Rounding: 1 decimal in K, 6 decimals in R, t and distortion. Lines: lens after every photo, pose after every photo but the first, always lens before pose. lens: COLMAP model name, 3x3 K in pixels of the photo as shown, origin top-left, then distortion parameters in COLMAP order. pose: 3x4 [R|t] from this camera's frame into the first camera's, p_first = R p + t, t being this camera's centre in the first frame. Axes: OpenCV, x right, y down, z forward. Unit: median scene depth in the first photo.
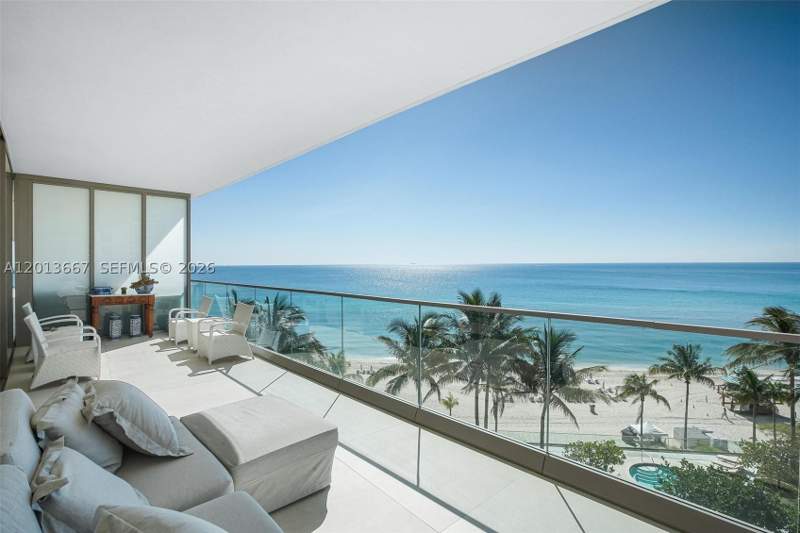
lens RADIAL K [[367.8, 0, 413.8], [0, 367.8, 266.3], [0, 0, 1]] dist [-0.017974, 0.000075]
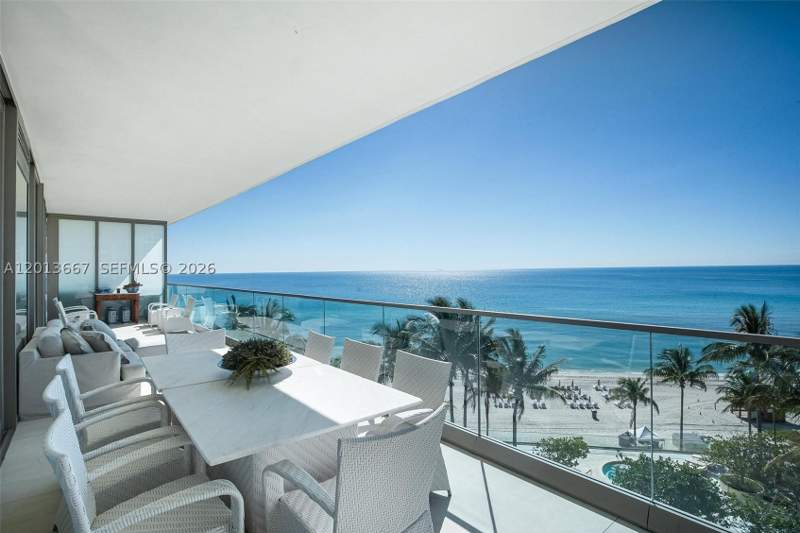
lens RADIAL K [[387.1, 0, 413.6], [0, 387.1, 264.5], [0, 0, 1]] dist [-0.035827, 0.013935]
pose [[0.999197, -0.007772, -0.039318, 0.108187], [0.007129, 0.999839, -0.016473, -0.001054], [0.039440, 0.016179, 0.999091, -0.116157]]
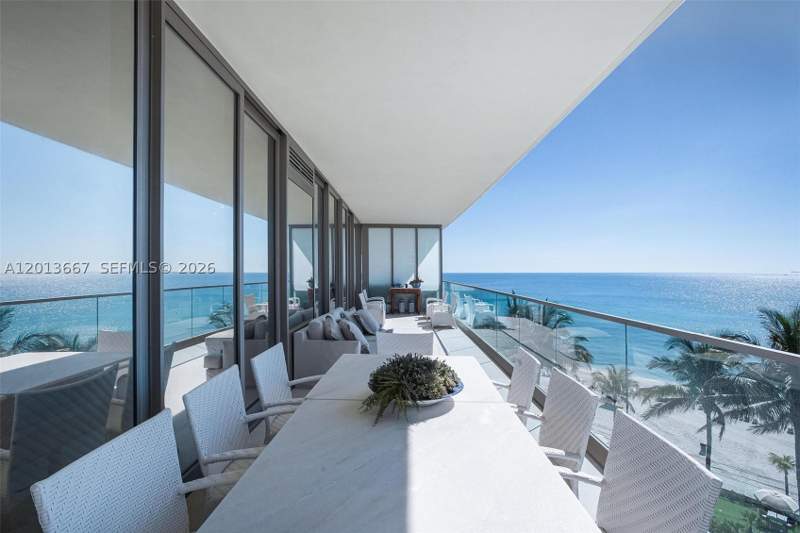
lens RADIAL K [[387.1, 0, 413.6], [0, 387.1, 264.5], [0, 0, 1]] dist [-0.035827, 0.013935]
pose [[0.737563, -0.007189, -0.675240, 0.114782], [-0.006126, 0.999831, -0.017337, -0.000506], [0.675250, 0.016924, 0.737394, -0.080556]]
